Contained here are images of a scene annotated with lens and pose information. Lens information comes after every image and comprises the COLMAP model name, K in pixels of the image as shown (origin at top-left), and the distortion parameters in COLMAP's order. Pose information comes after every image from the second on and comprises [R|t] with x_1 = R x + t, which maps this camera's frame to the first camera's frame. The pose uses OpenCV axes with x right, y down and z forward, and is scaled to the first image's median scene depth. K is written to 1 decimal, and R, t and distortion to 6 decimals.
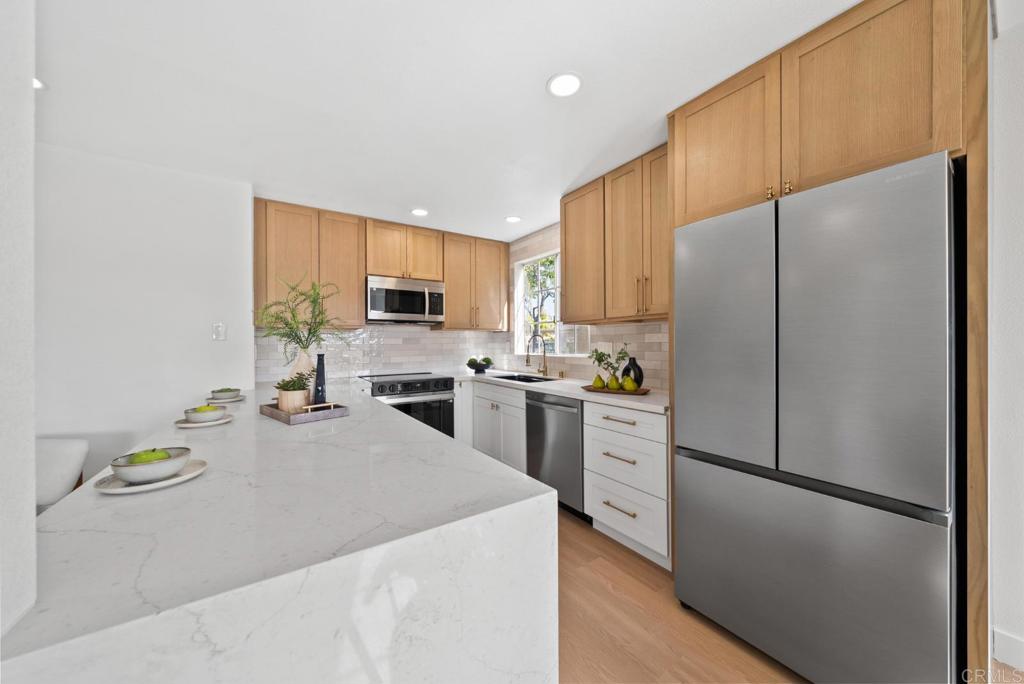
lens RADIAL K [[353.0, 0, 509.3], [0, 353.0, 342.4], [0, 0, 1]] dist [-0.005123, -0.000159]
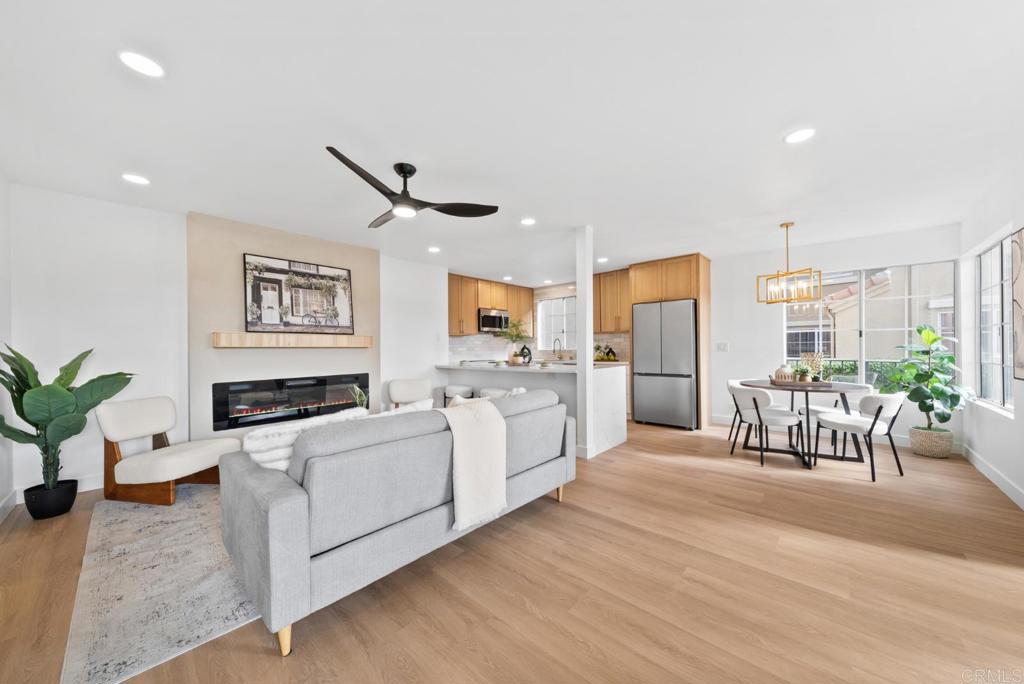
lens RADIAL K [[353.0, 0, 508.1], [0, 353.0, 347.0], [0, 0, 1]] dist [-0.005123, -0.000159]
pose [[0.973378, -0.005521, 0.229140, -0.814436], [0.006695, 0.999968, -0.004346, 0.038788], [-0.229109, 0.005764, 0.973384, -1.101531]]
